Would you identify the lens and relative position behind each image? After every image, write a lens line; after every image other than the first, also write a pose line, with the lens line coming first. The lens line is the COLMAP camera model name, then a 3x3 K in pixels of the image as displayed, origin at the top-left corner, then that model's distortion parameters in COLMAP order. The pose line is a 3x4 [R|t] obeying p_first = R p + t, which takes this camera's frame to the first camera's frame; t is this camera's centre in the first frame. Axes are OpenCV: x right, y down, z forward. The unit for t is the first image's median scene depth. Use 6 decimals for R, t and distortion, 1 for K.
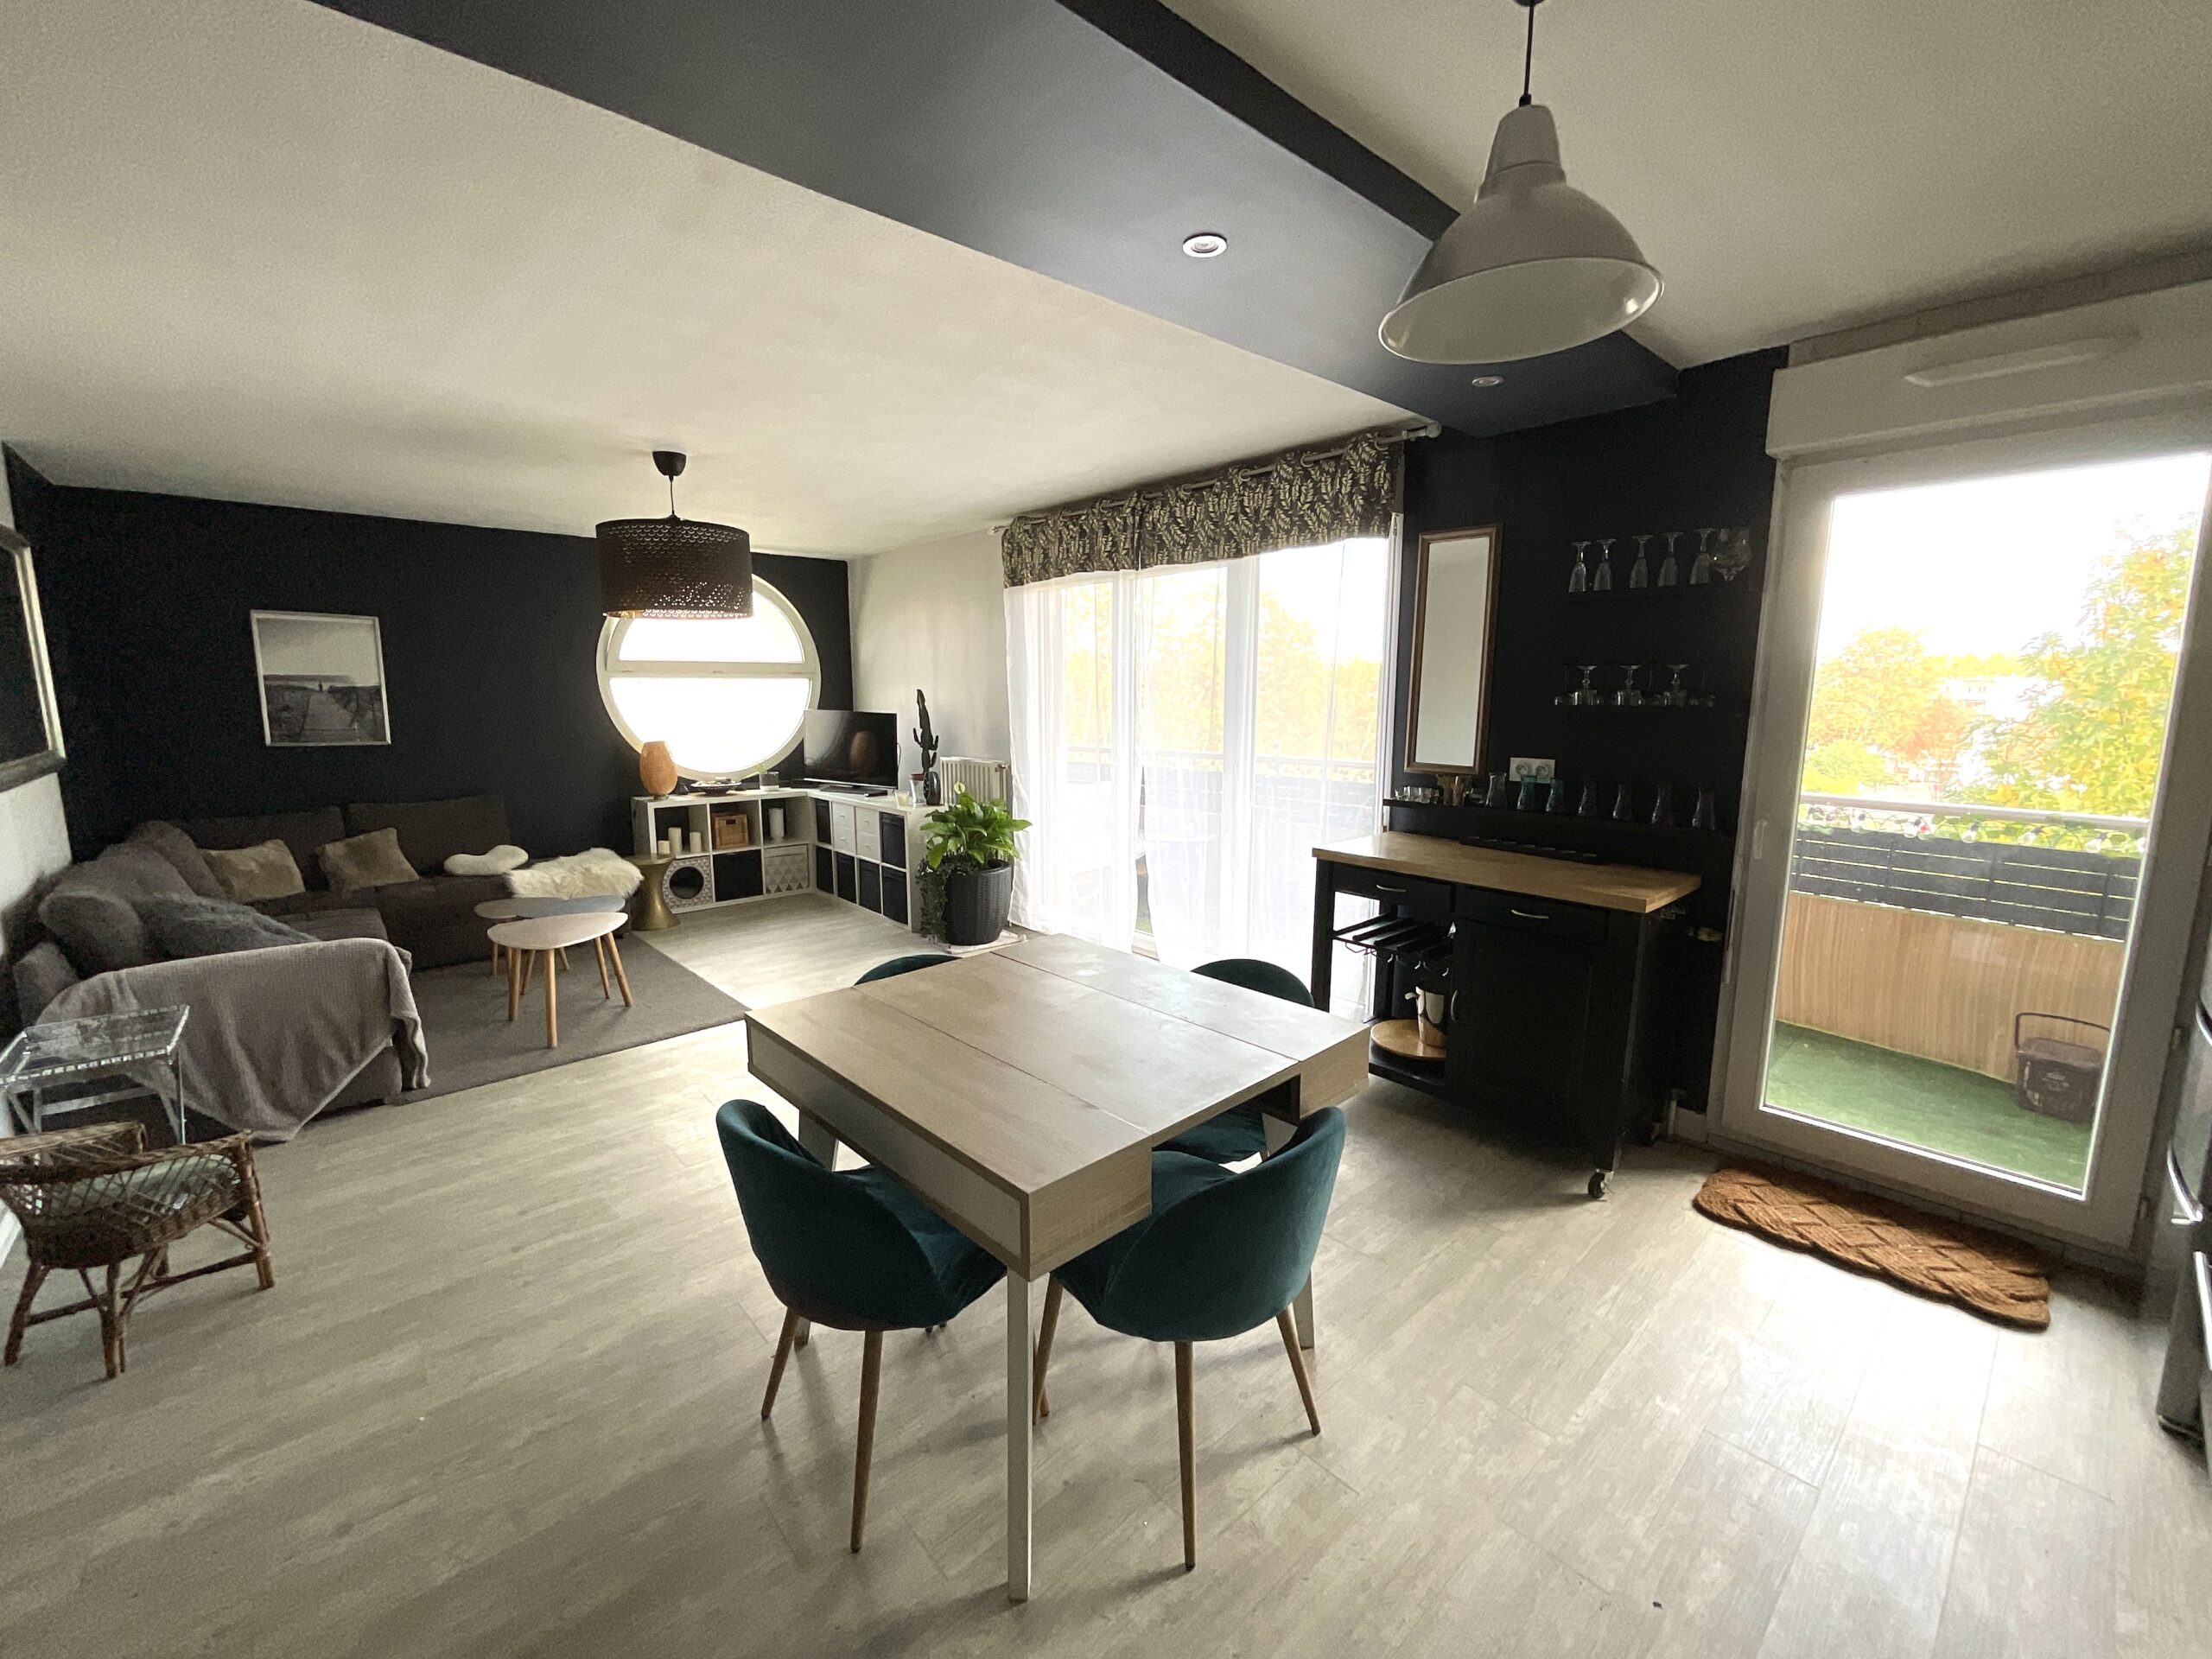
lens RADIAL K [[898.8, 0, 1102.7], [0, 898.8, 834.4], [0, 0, 1]] dist [-0.007816, -0.000280]
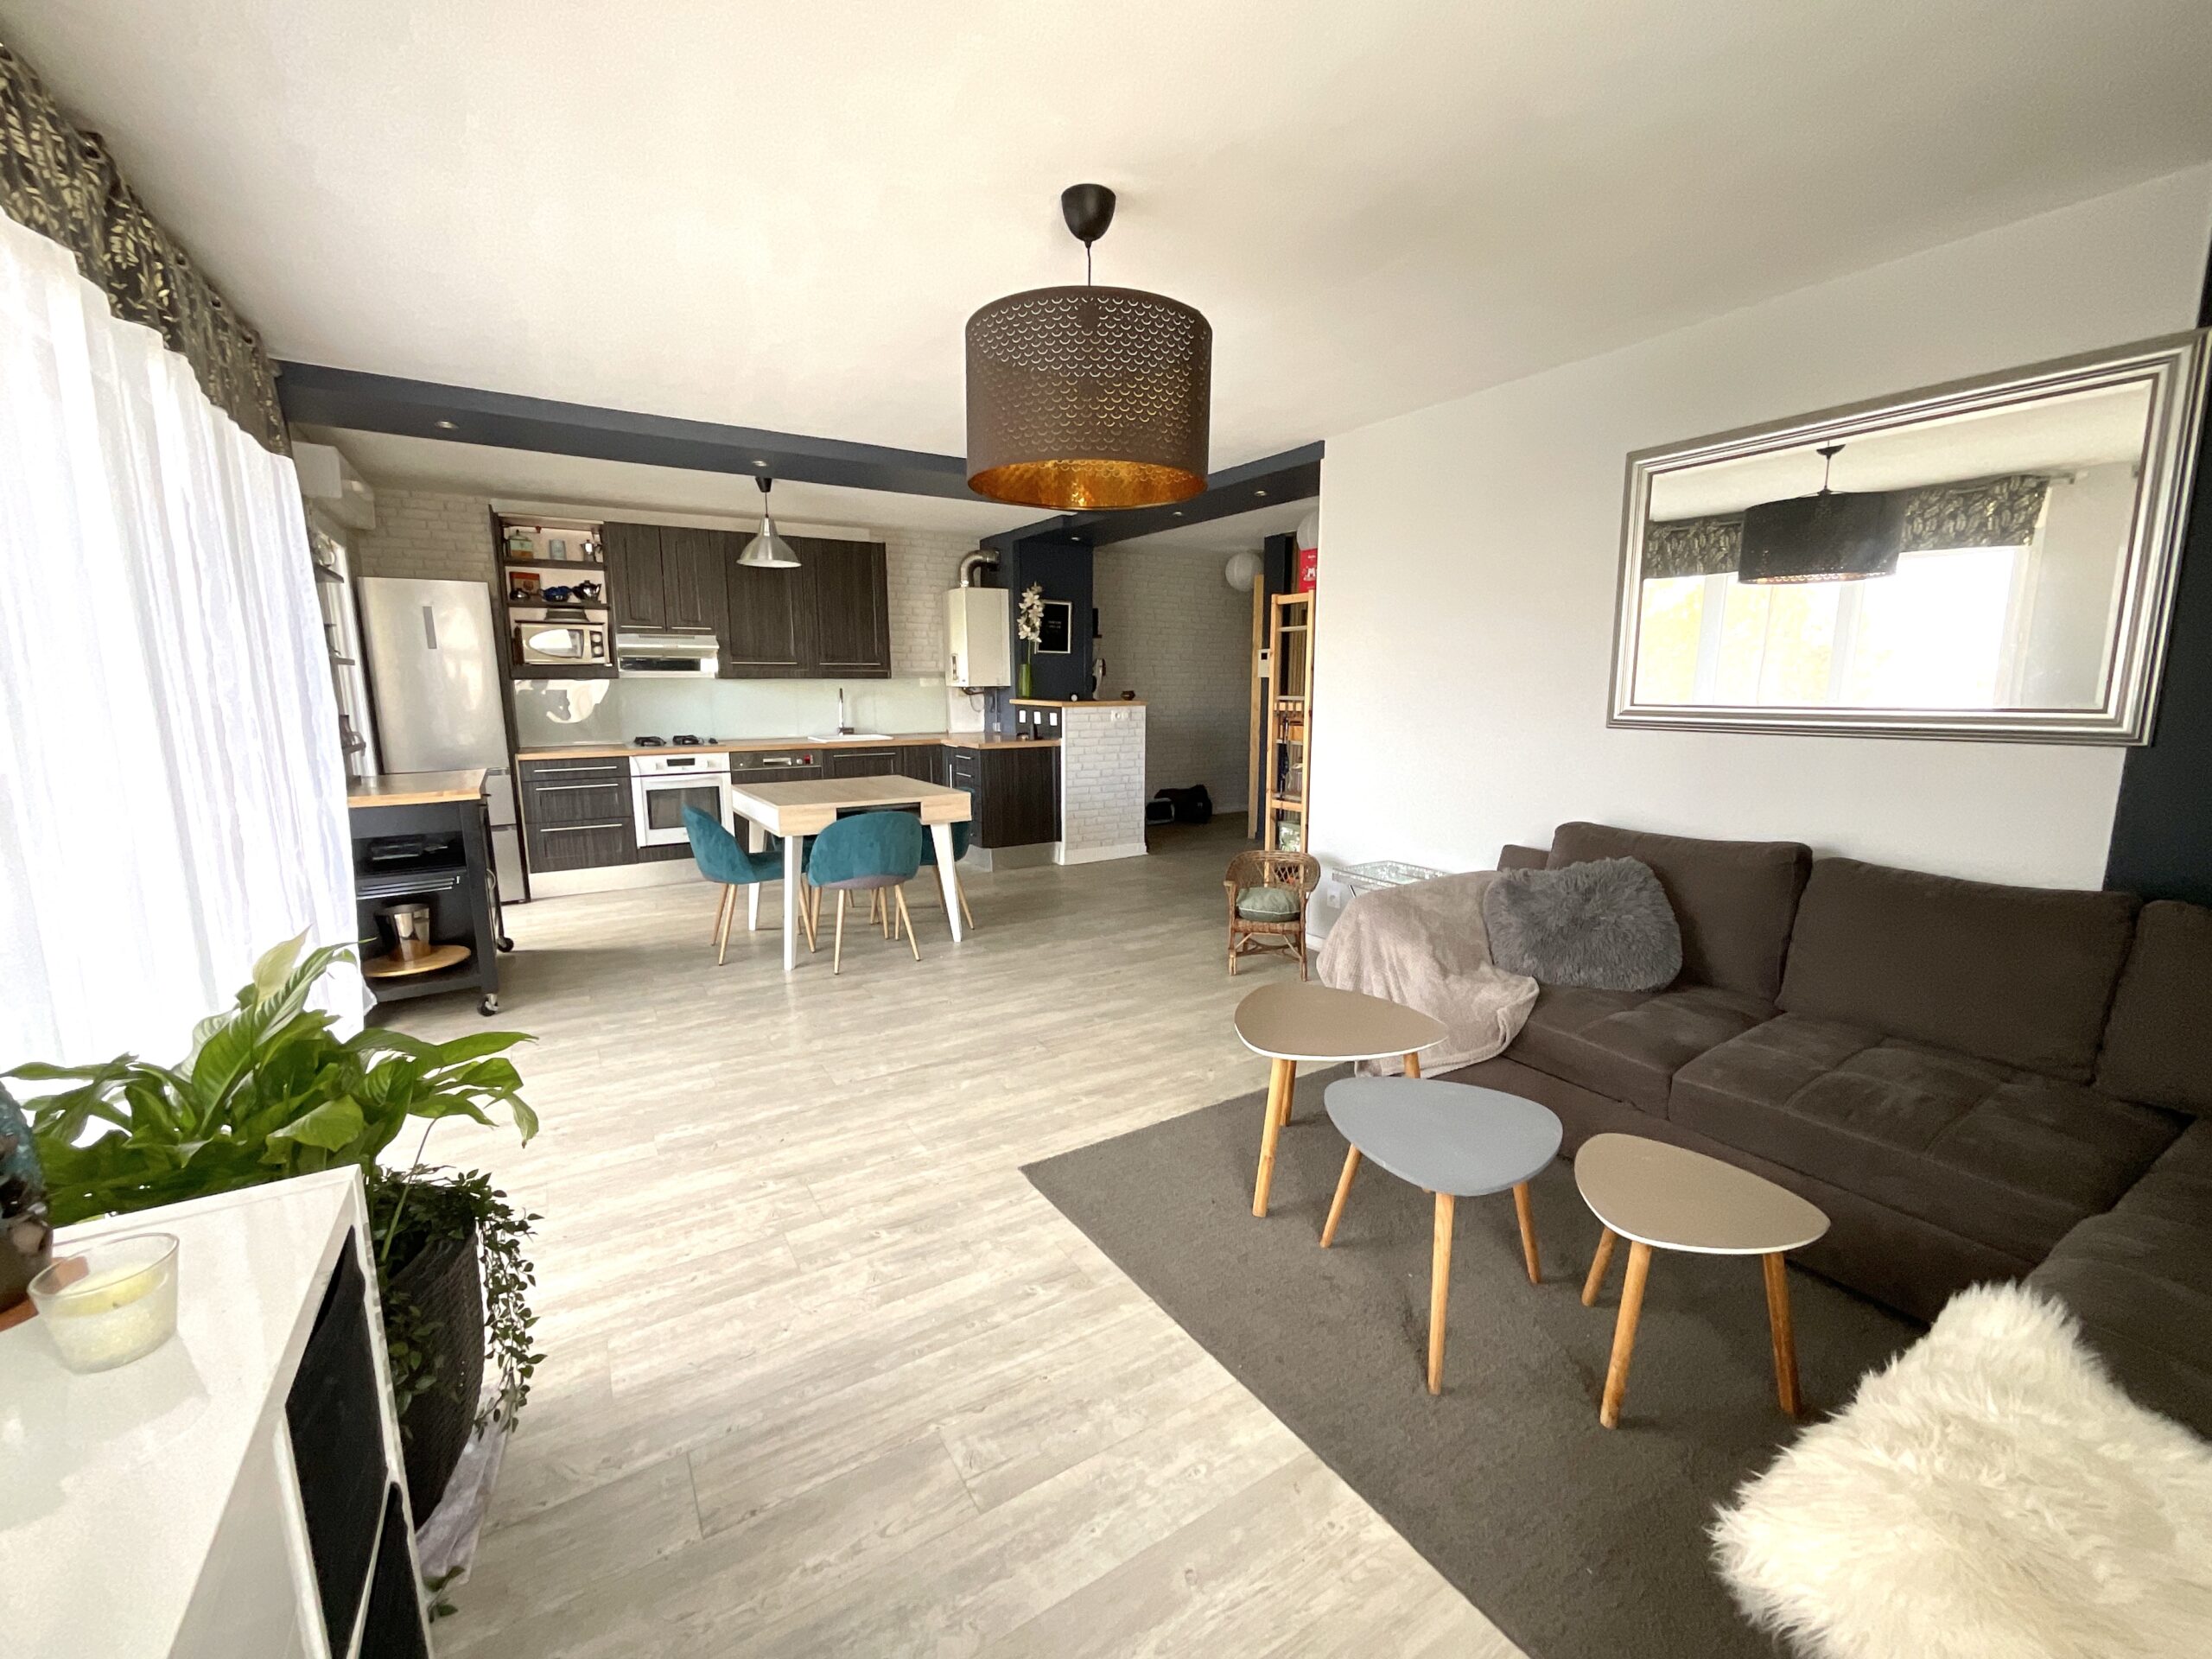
lens RADIAL K [[898.8, 0, 1102.7], [0, 898.8, 834.4], [0, 0, 1]] dist [-0.007816, -0.000280]
pose [[-0.986650, -0.021776, 0.161395, -0.788694], [0.031313, 0.947164, 0.319218, -0.297156], [-0.159819, 0.320010, -0.933837, 2.210561]]
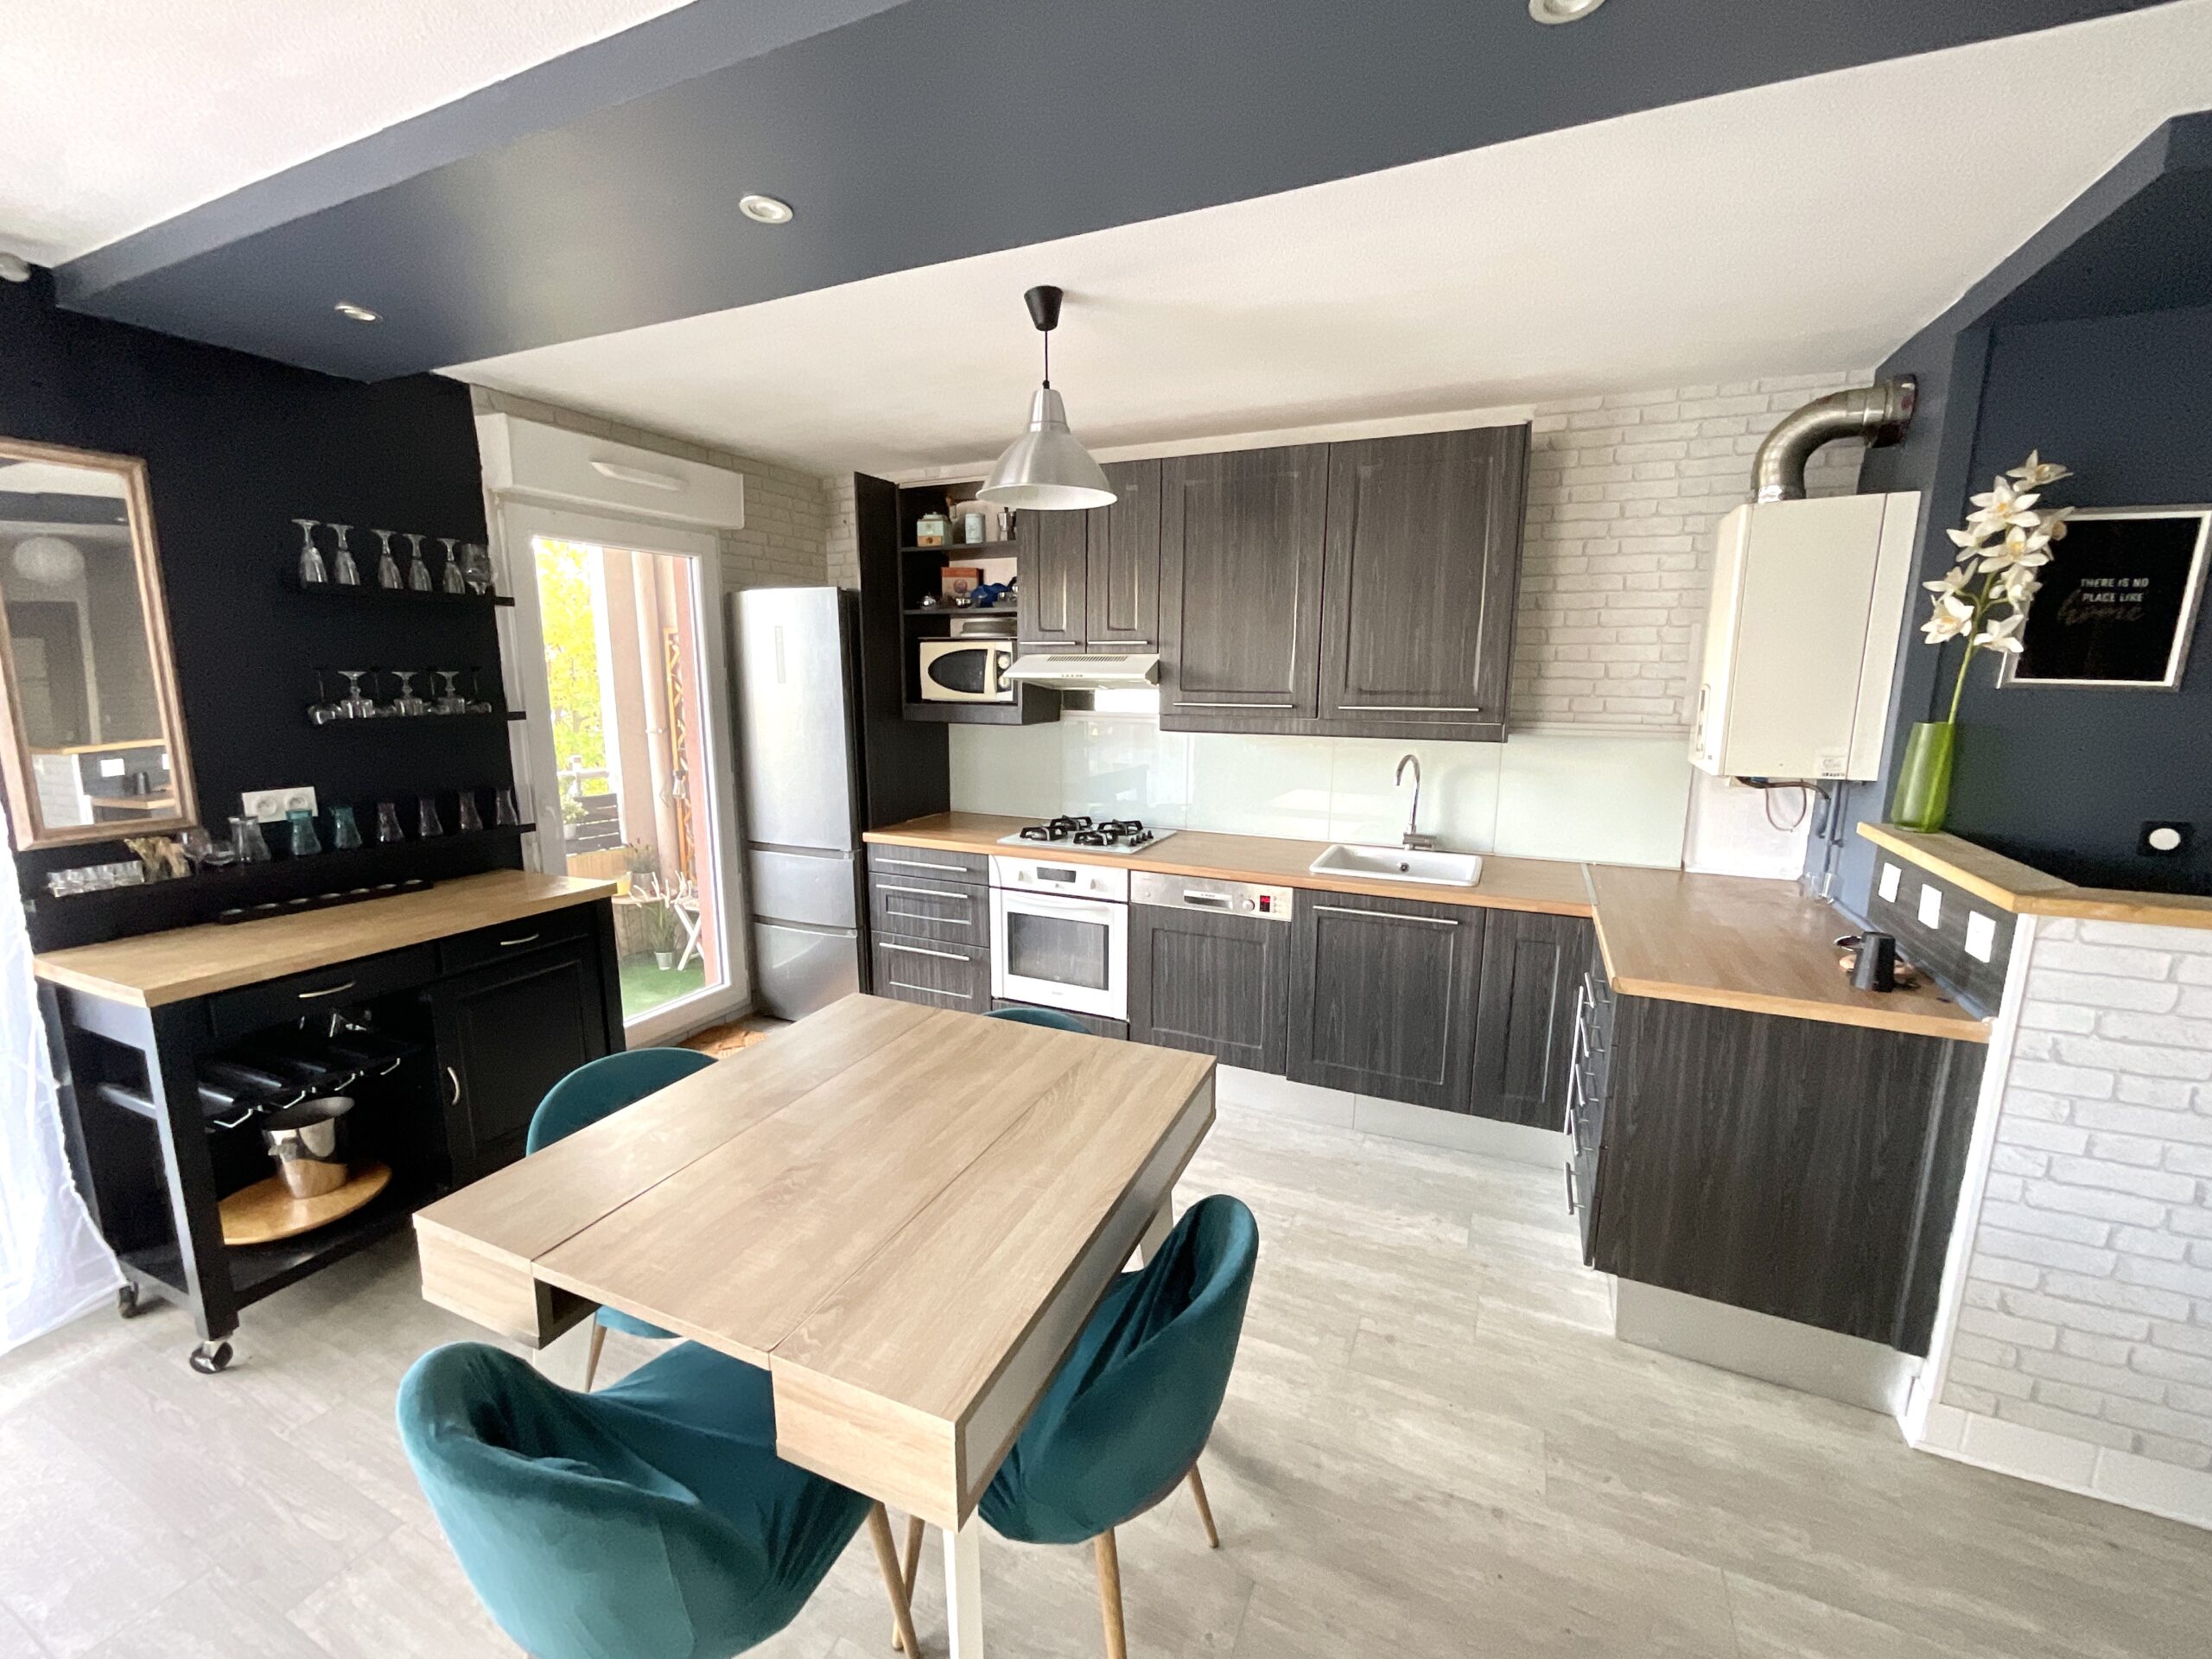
lens RADIAL K [[898.8, 0, 1102.7], [0, 898.8, 834.4], [0, 0, 1]] dist [-0.007816, -0.000280]
pose [[-0.404881, -0.157522, 0.900699, -0.590634], [0.138541, 0.963108, 0.230714, -0.146137], [-0.903813, 0.218196, -0.368121, 0.759769]]
